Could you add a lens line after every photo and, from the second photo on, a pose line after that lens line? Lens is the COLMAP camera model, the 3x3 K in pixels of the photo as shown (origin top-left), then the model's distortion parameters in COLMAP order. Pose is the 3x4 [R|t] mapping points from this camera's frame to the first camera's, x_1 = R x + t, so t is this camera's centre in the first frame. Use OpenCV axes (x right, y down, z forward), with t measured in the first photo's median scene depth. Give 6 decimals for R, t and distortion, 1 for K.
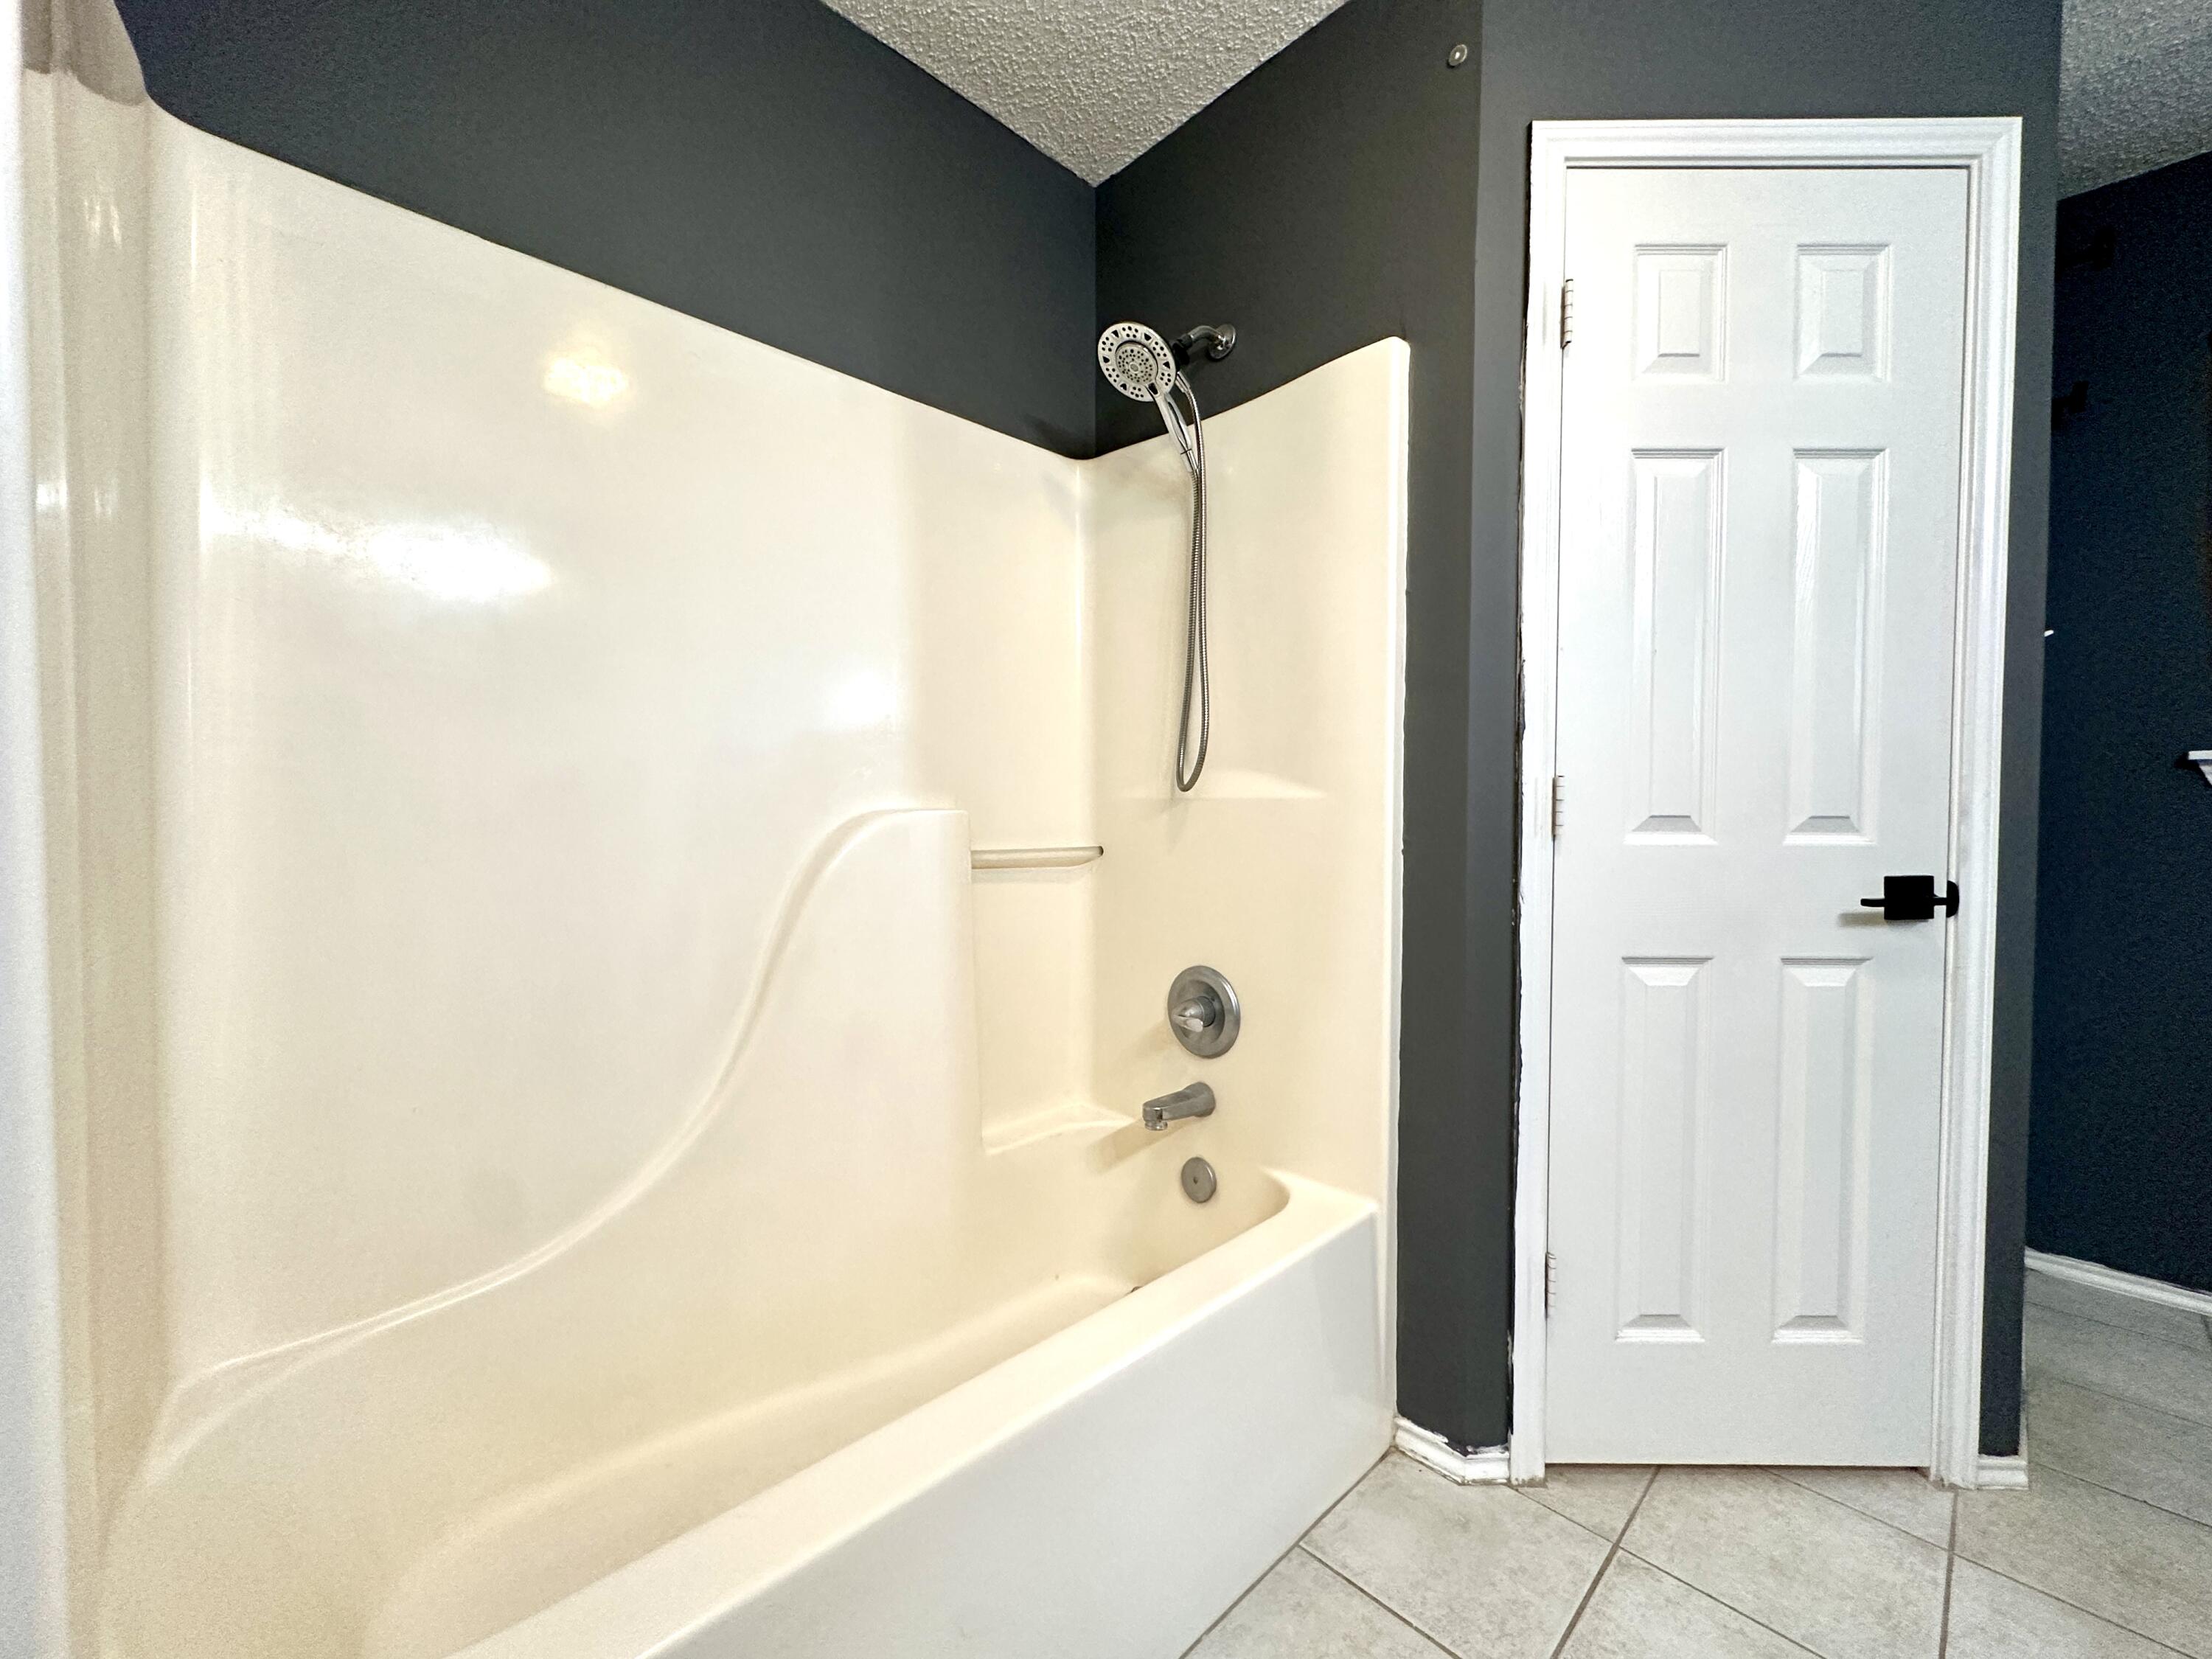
lens RADIAL K [[879.1, 0, 1103.7], [0, 879.1, 829.8], [0, 0, 1]] dist [-0.001214, 0.000162]
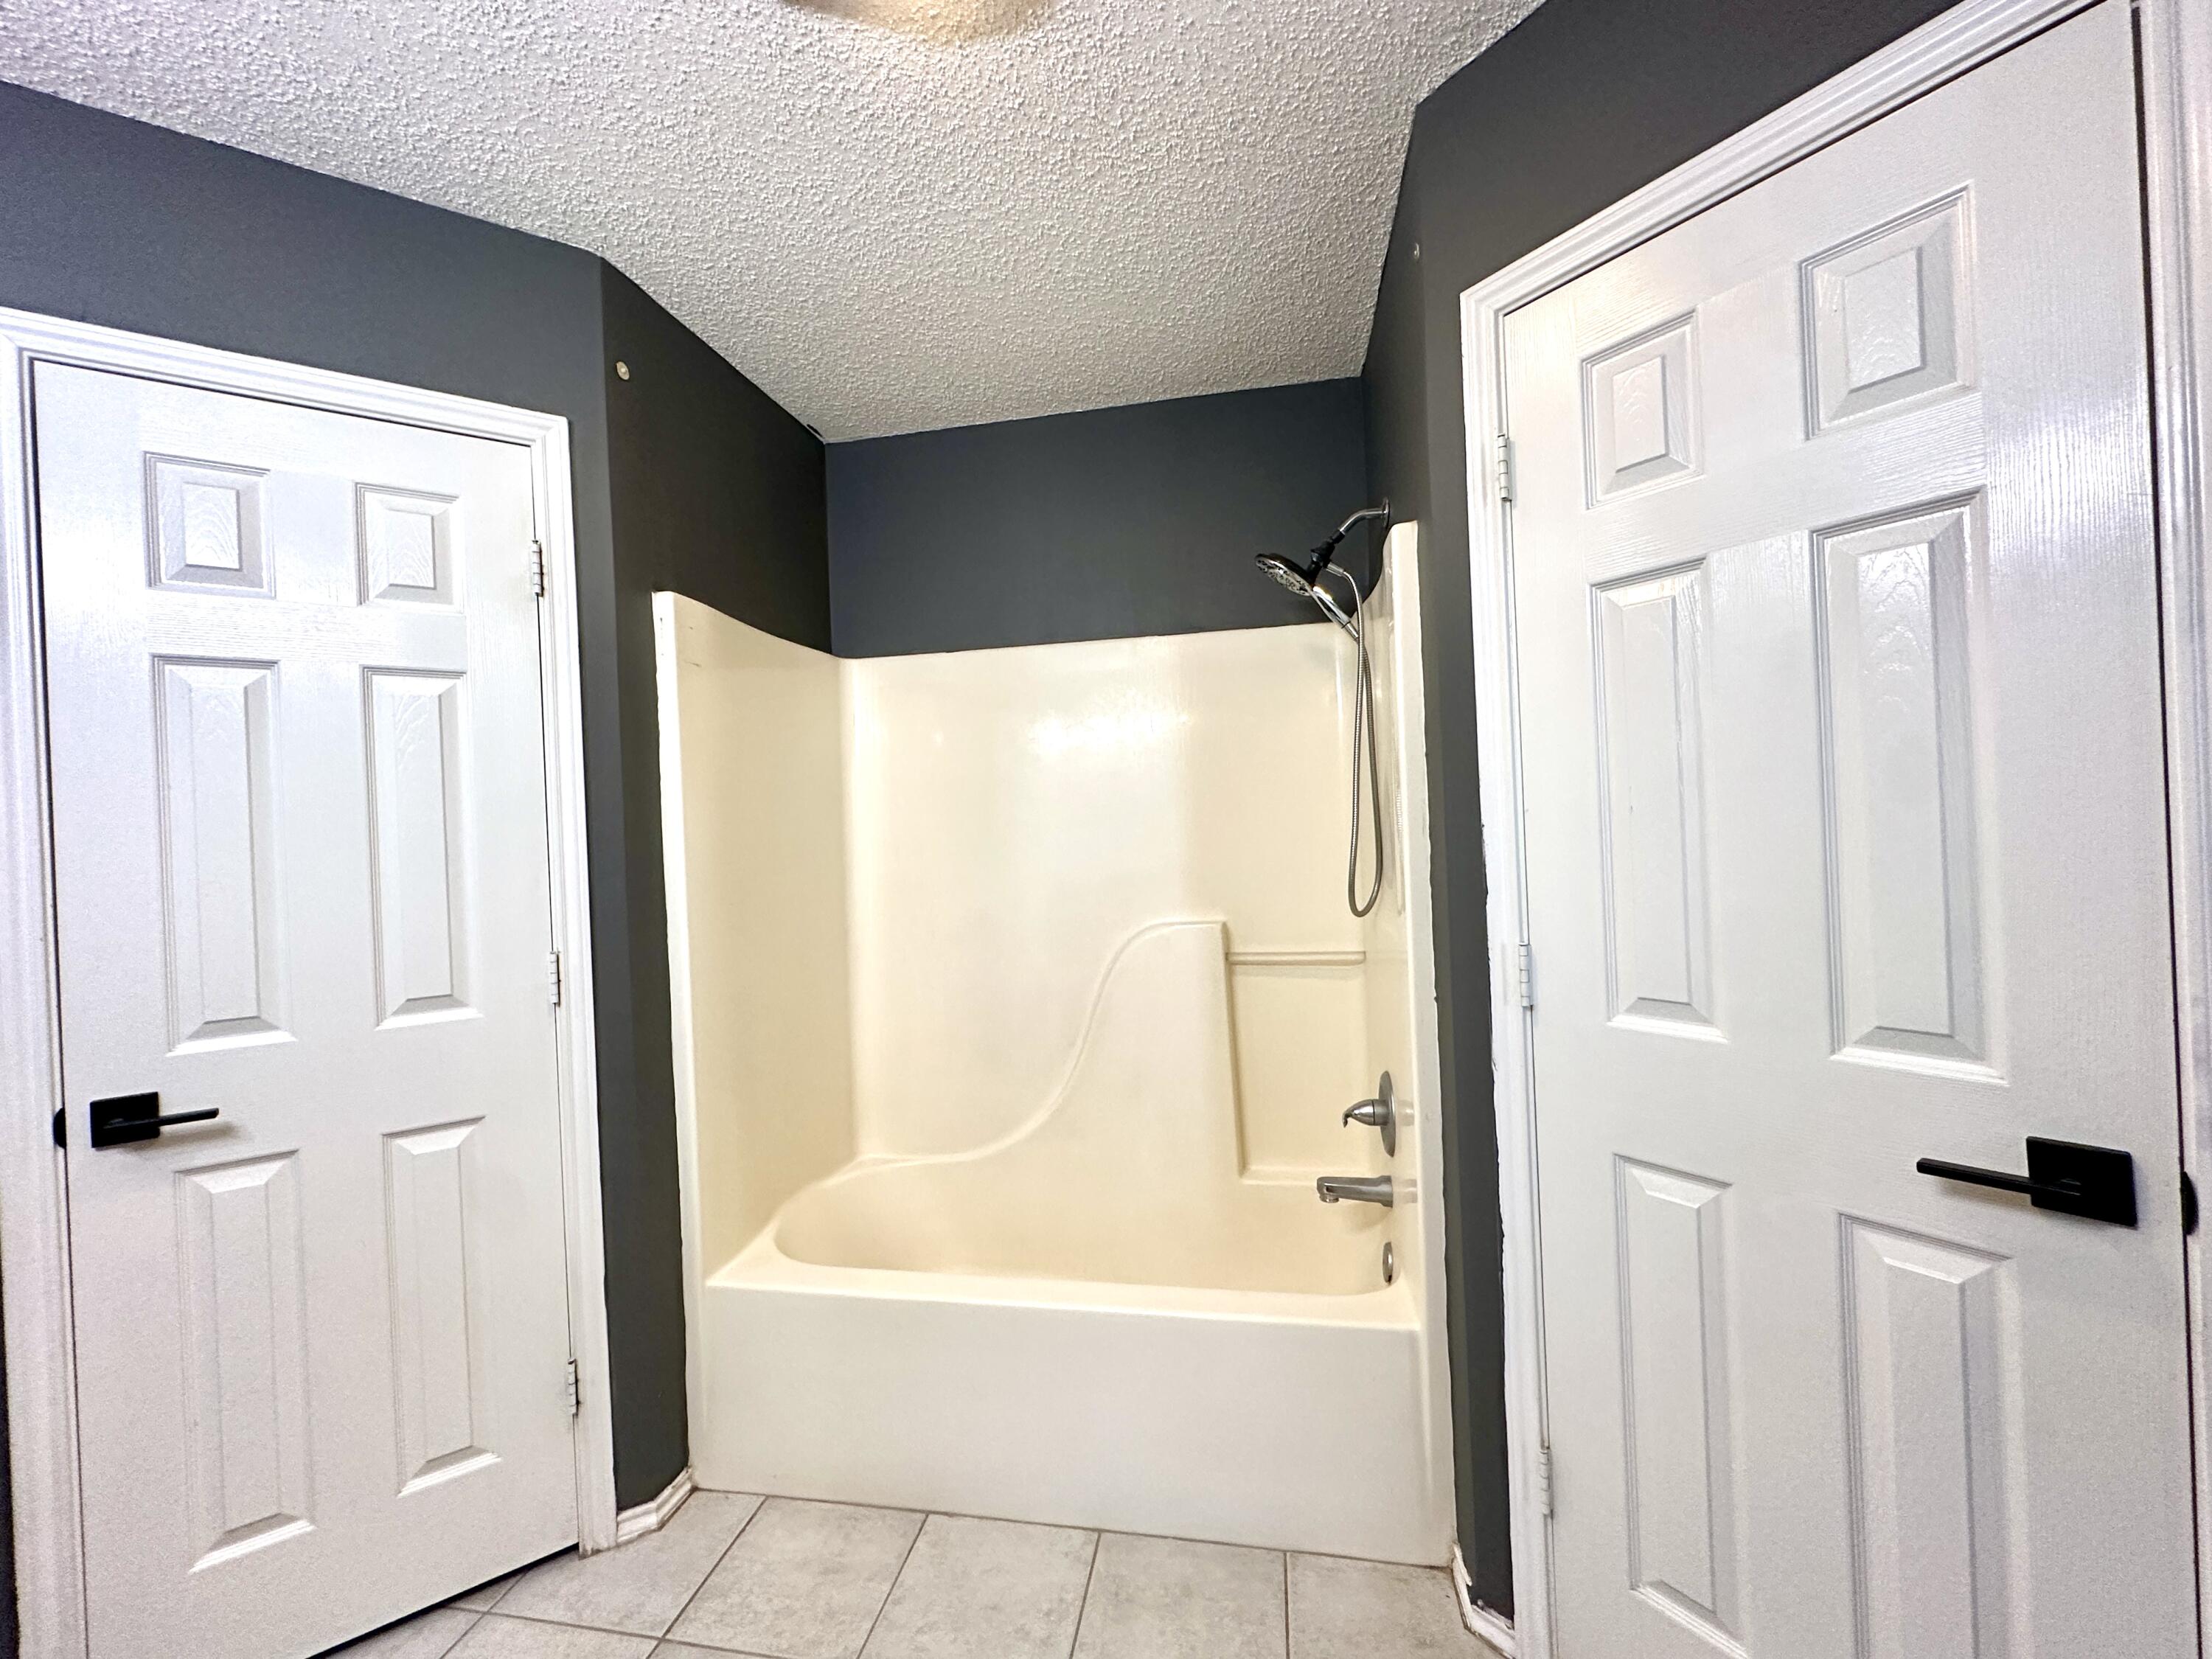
lens RADIAL K [[879.1, 0, 1103.7], [0, 879.1, 829.8], [0, 0, 1]] dist [-0.001214, 0.000162]
pose [[0.582178, -0.026232, -0.812638, 1.020635], [0.022615, 0.999615, -0.016066, -0.177958], [0.812747, -0.009024, 0.582547, 0.070056]]
